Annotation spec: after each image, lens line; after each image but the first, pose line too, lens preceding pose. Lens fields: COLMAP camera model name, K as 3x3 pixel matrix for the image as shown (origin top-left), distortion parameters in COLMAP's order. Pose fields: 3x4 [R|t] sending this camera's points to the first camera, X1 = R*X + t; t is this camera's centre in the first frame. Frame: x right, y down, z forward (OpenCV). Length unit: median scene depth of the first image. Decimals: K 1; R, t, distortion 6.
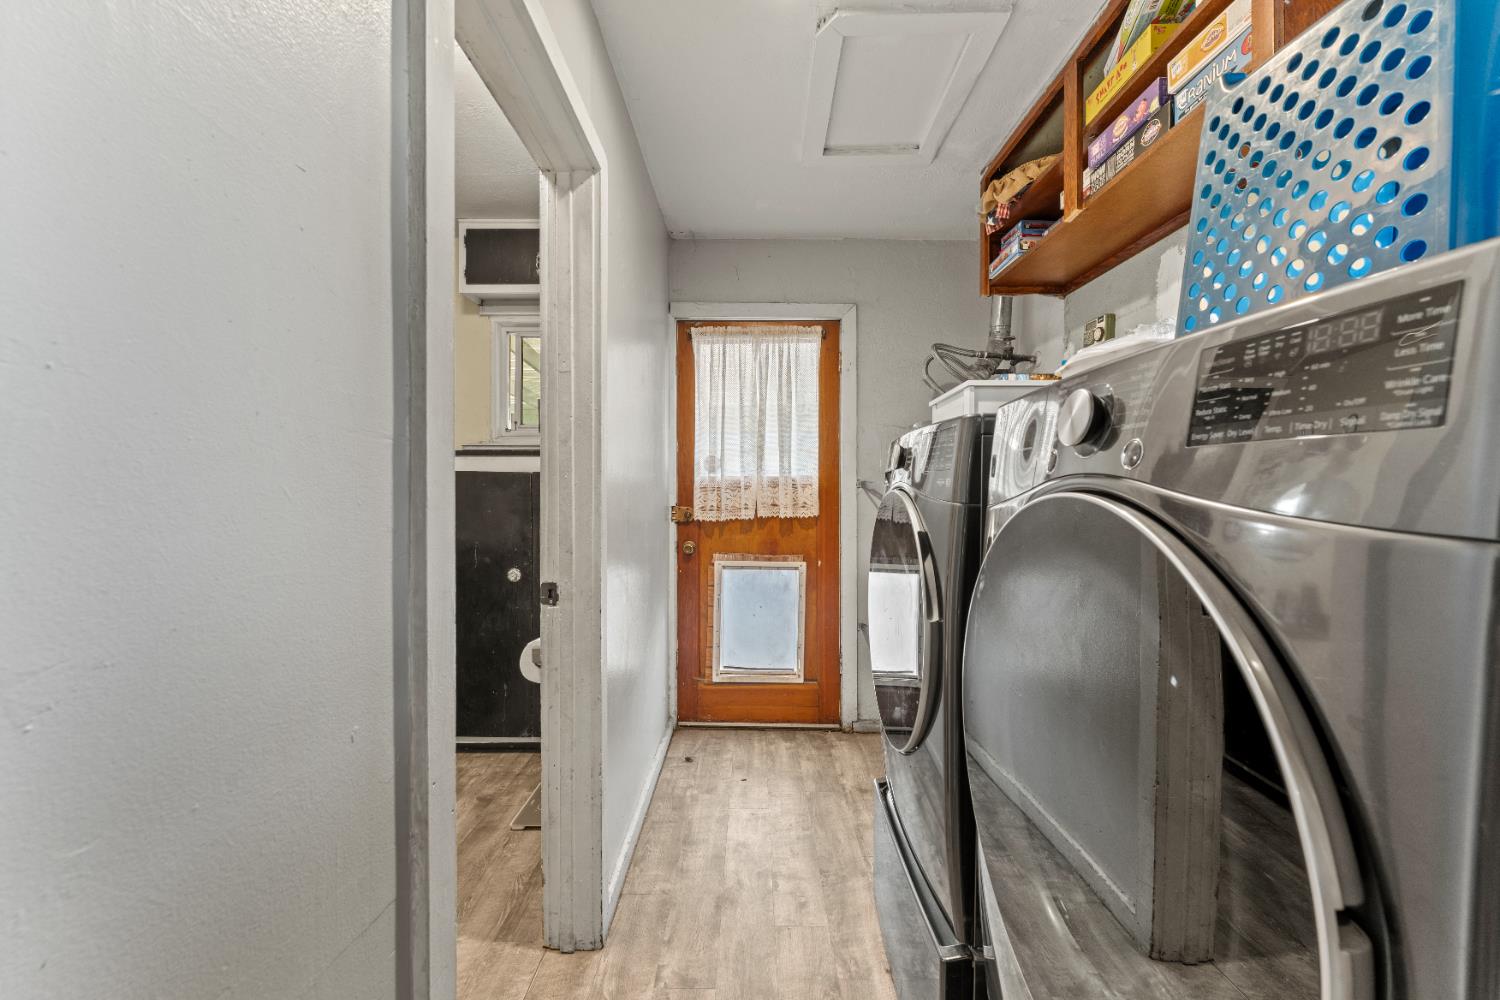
lens RADIAL K [[601.2, 0, 752.6], [0, 601.2, 492.7], [0, 0, 1]] dist [-0.000565, 0.000522]
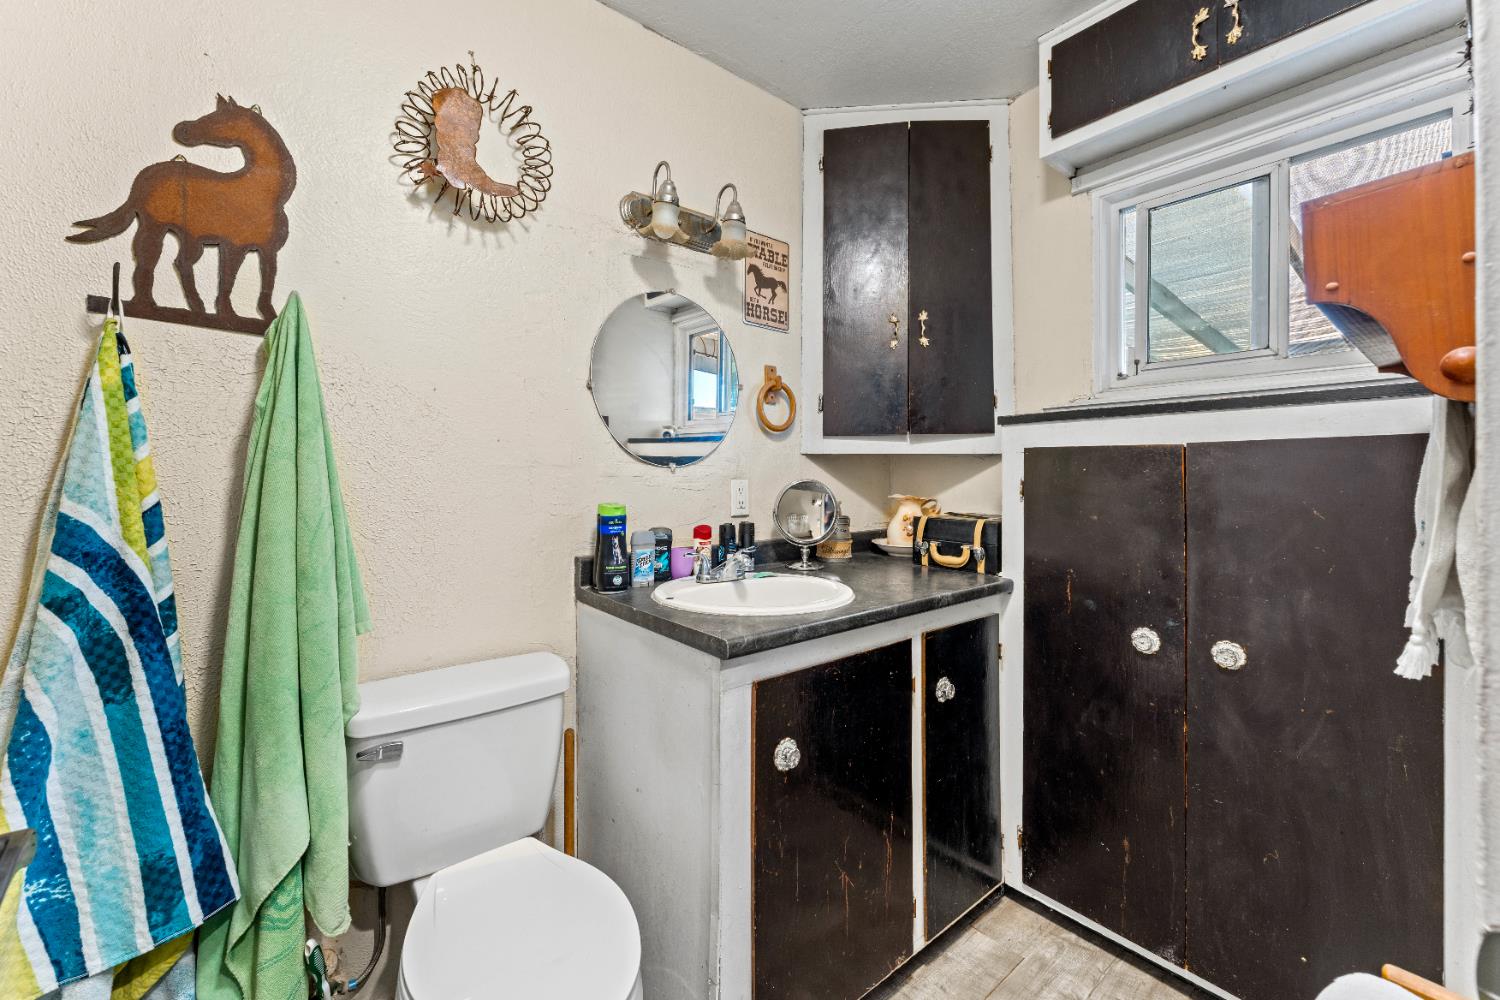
lens RADIAL K [[601.2, 0, 752.6], [0, 601.2, 492.7], [0, 0, 1]] dist [-0.000565, 0.000522]
pose [[0.632400, 0.007160, -0.774609, -0.200193], [0.005534, 0.999890, 0.013760, -0.001017], [0.774622, -0.012989, 0.632291, 0.388919]]
